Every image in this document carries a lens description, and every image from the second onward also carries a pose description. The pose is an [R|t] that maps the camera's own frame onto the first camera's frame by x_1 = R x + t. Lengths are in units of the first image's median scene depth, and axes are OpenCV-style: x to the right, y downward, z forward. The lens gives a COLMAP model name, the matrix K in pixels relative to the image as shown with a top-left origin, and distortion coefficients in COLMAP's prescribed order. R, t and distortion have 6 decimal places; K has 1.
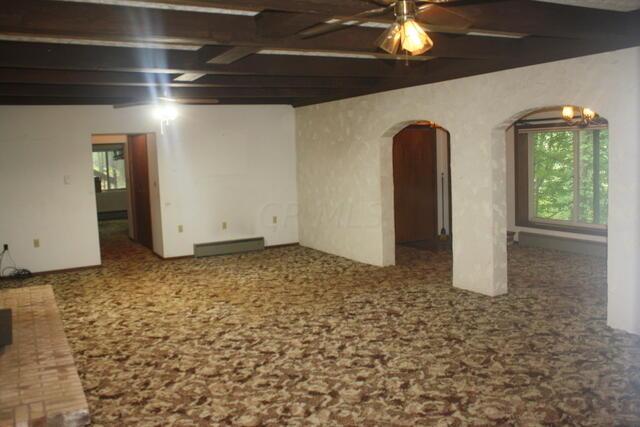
lens RADIAL K [[564.7, 0, 322.6], [0, 564.7, 209.0], [0, 0, 1]] dist [-0.149249, 0.132156]
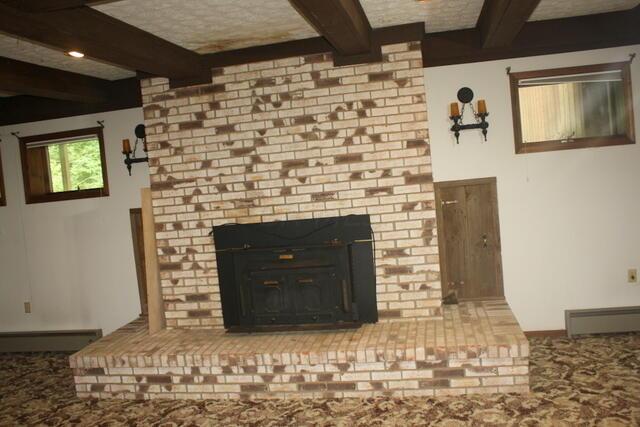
lens RADIAL K [[564.7, 0, 322.6], [0, 564.7, 209.0], [0, 0, 1]] dist [-0.149249, 0.132156]
pose [[-0.634676, 0.141279, -0.759755, 0.126004], [0.040725, 0.987895, 0.149682, -0.137912], [0.771705, 0.064058, -0.632747, 1.428669]]
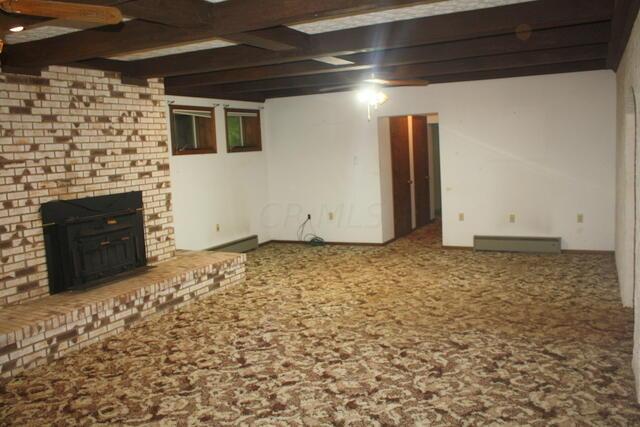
lens RADIAL K [[564.7, 0, 322.6], [0, 564.7, 209.0], [0, 0, 1]] dist [-0.149249, 0.132156]
pose [[0.567172, 0.097657, -0.817789, 0.673046], [-0.051222, 0.995206, 0.083319, -0.077376], [0.822005, -0.005368, 0.569455, 0.536510]]
